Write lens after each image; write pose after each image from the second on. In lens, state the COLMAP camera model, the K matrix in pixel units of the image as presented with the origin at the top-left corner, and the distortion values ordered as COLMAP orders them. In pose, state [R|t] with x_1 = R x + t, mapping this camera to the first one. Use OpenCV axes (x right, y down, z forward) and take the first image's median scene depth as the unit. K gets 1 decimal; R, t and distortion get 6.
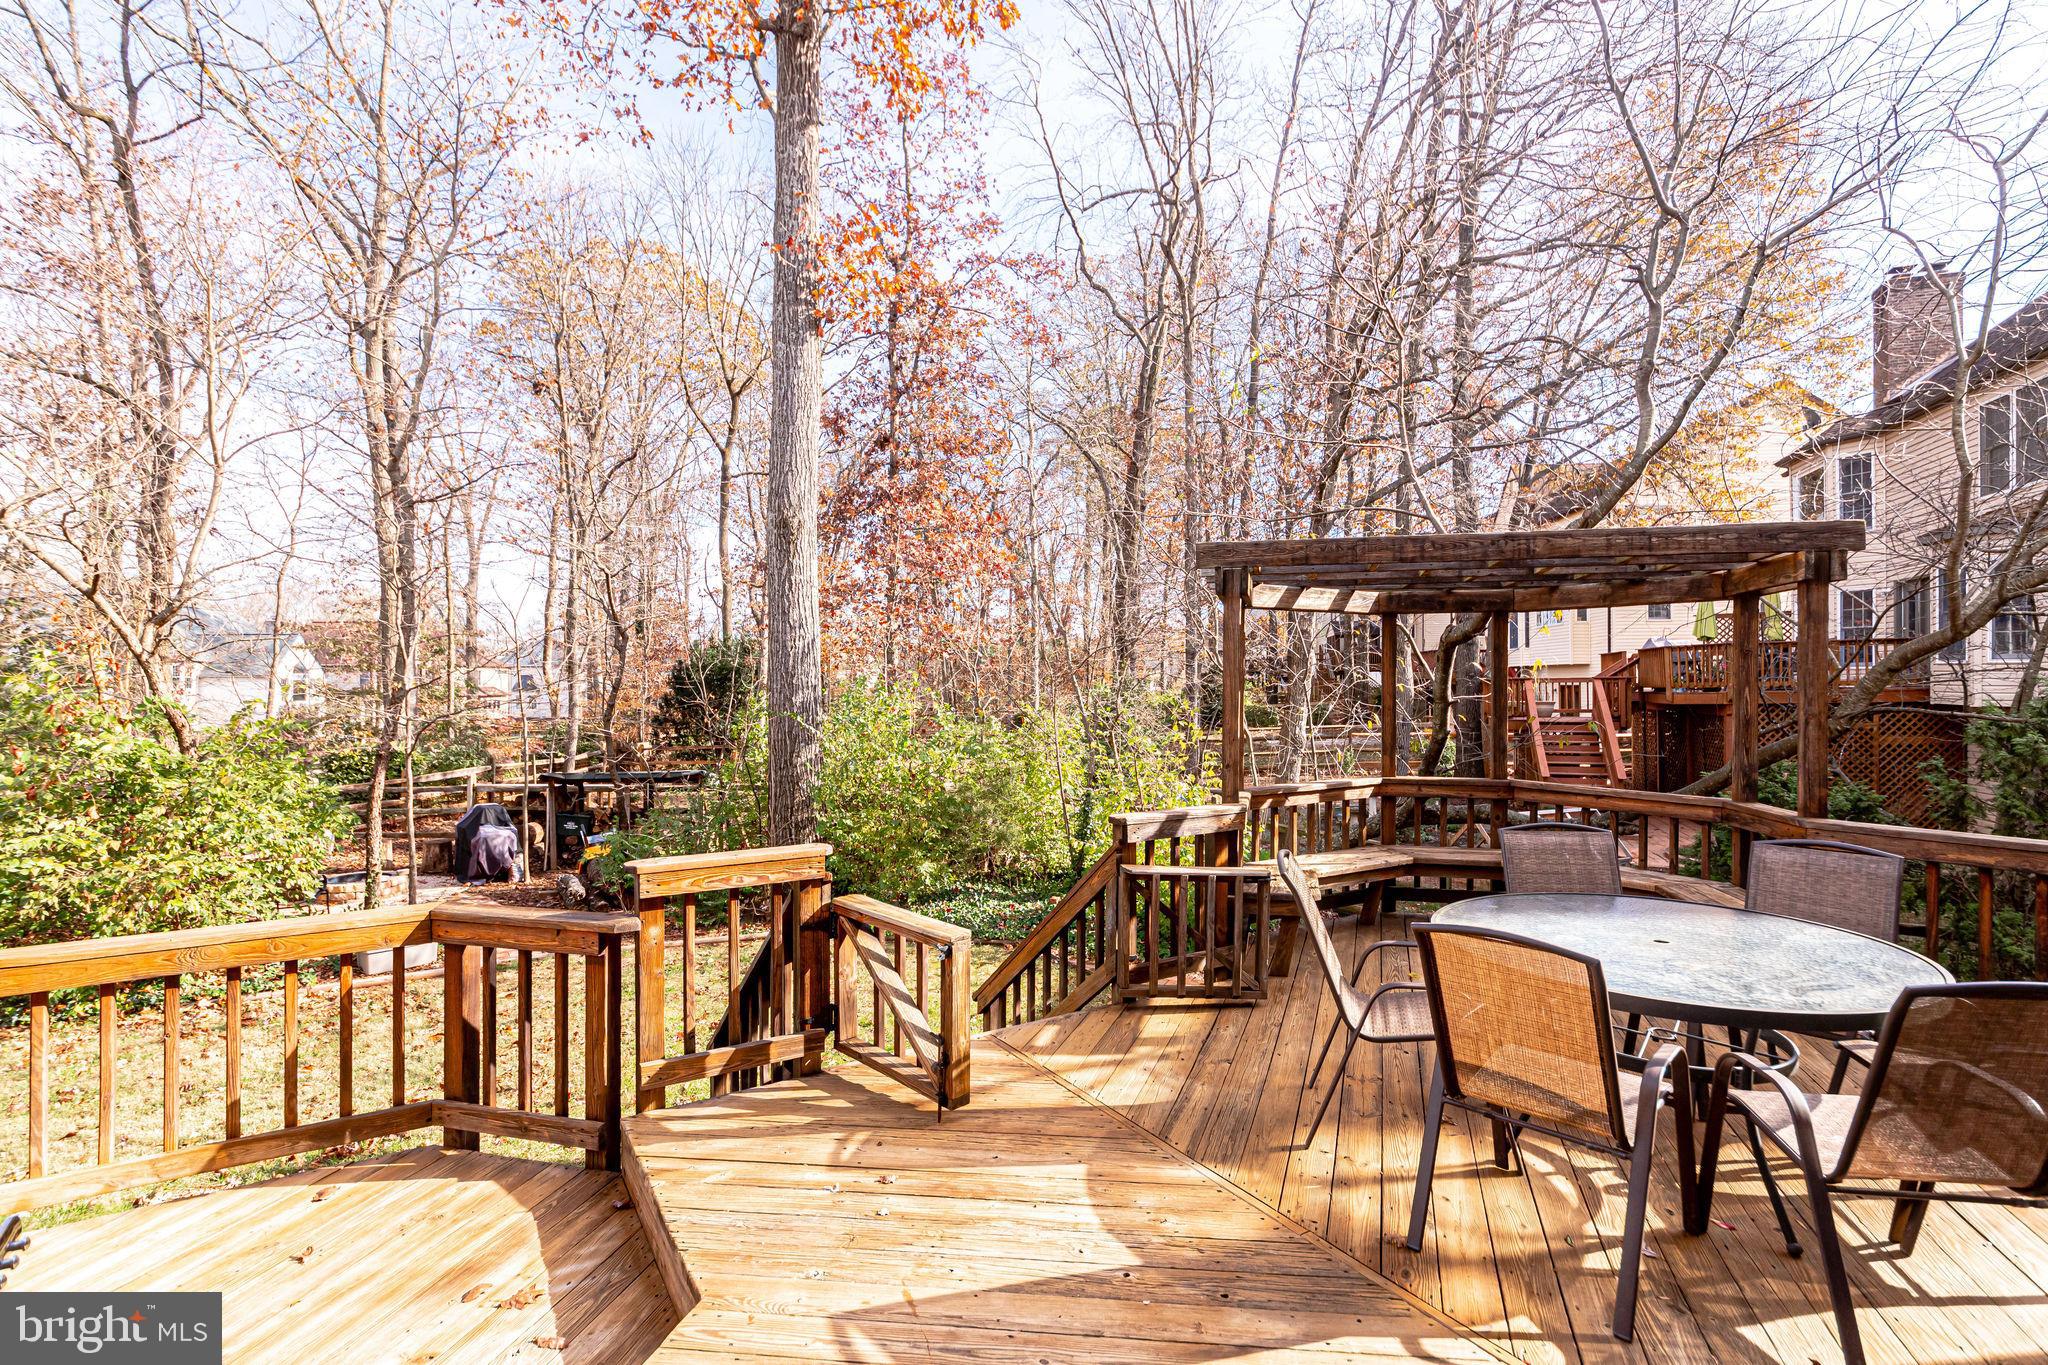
lens RADIAL K [[986.9, 0, 1024.0], [0, 986.9, 682.5], [0, 0, 1]] dist [0.011945, -0.001213]
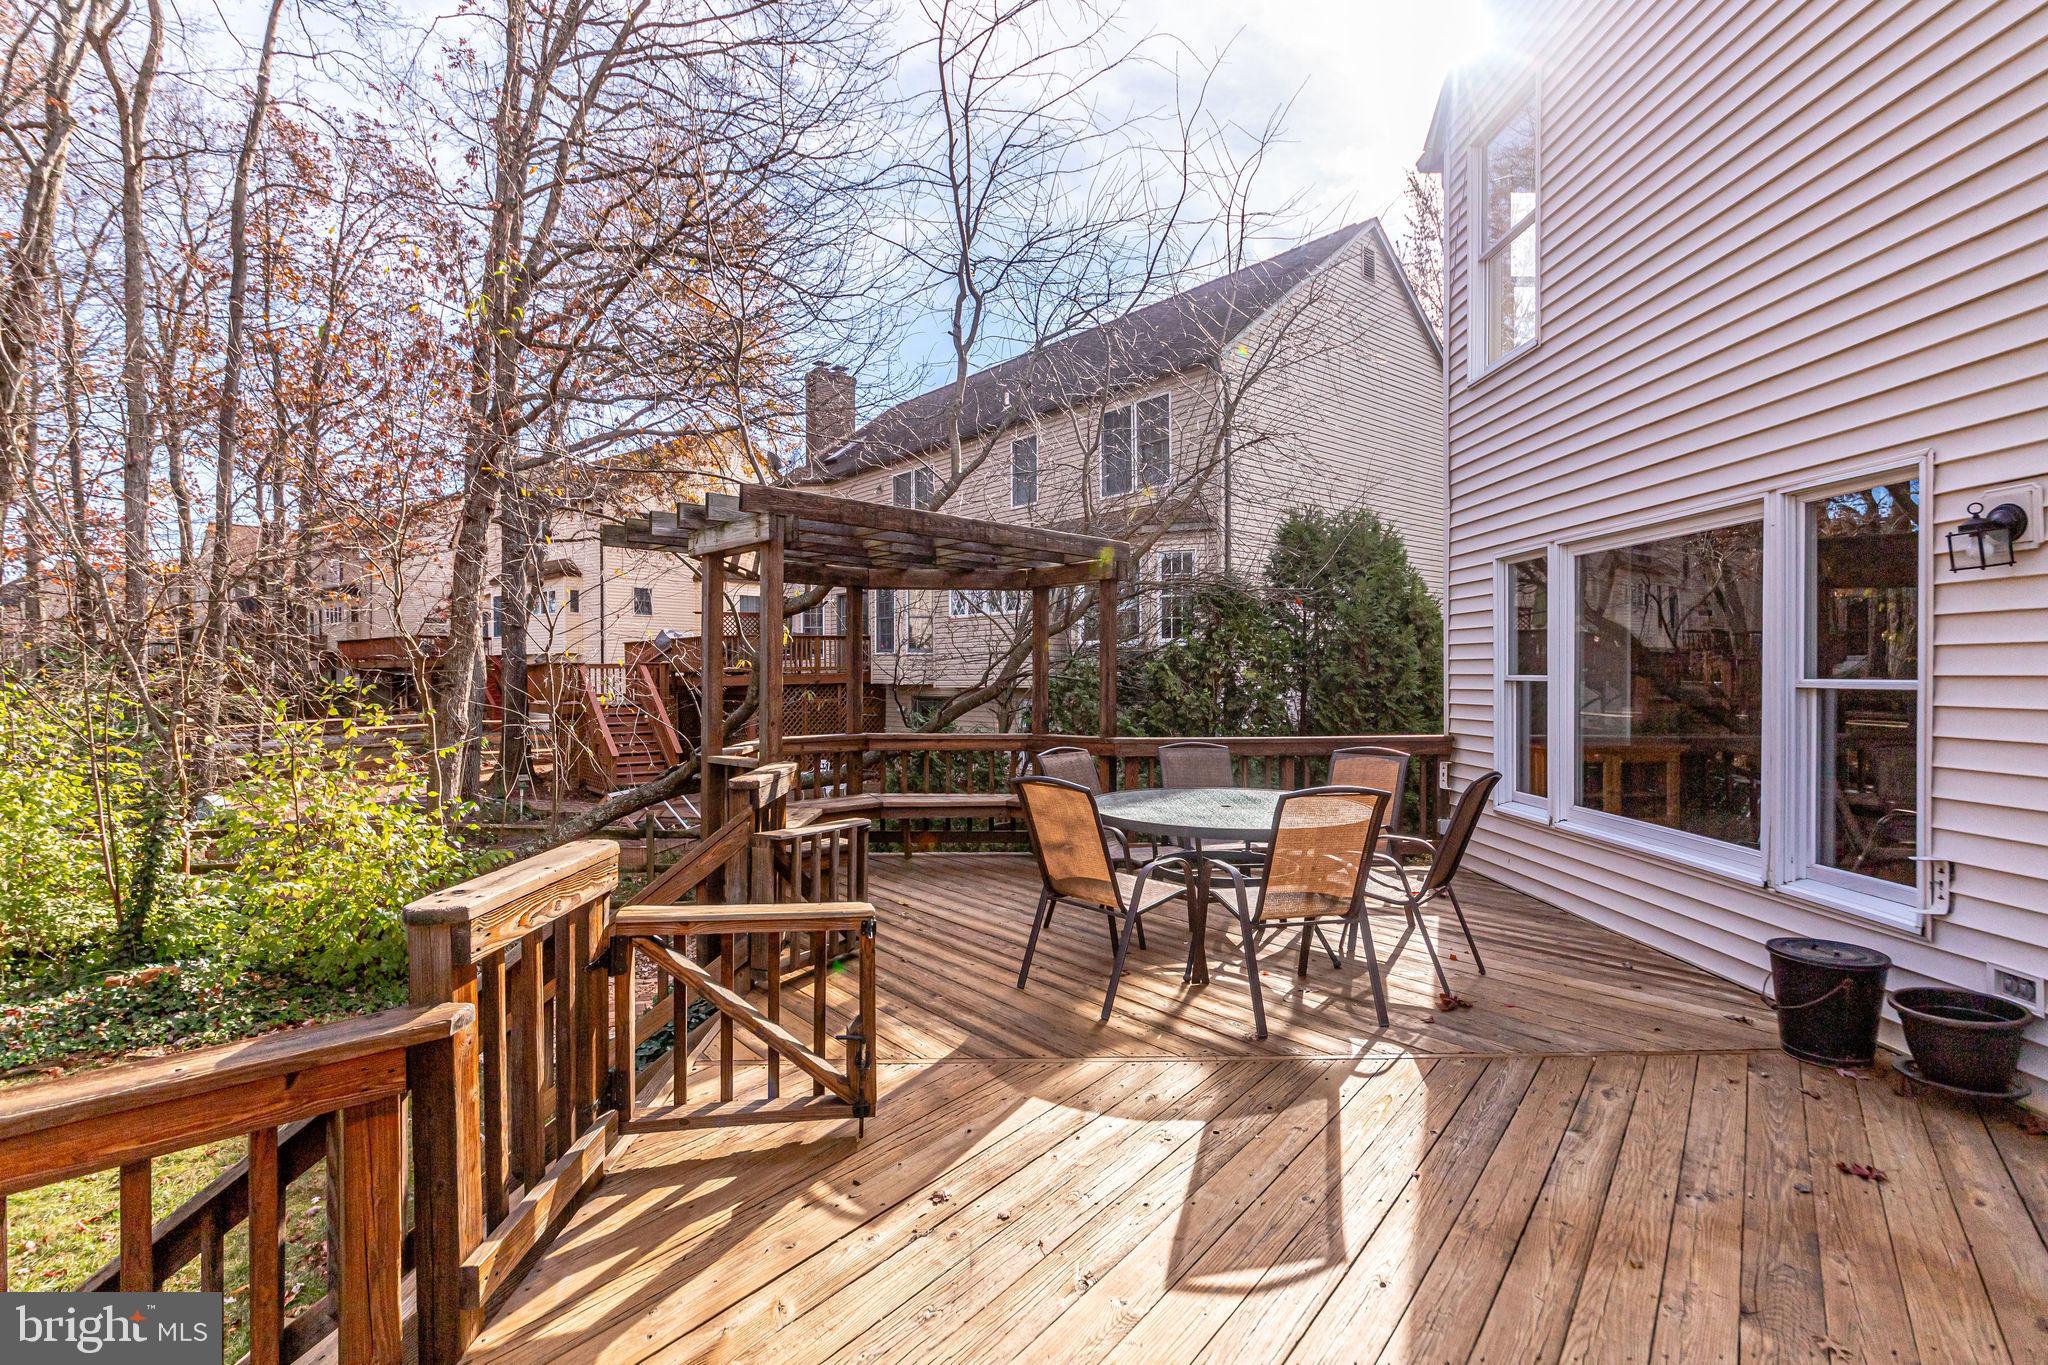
lens RADIAL K [[986.9, 0, 1024.0], [0, 986.9, 682.5], [0, 0, 1]] dist [0.011945, -0.001213]
pose [[0.498056, -0.002145, 0.867142, -0.681620], [-0.001907, 0.999992, 0.003569, 0.057121], [-0.867143, -0.003431, 0.498047, 0.439826]]
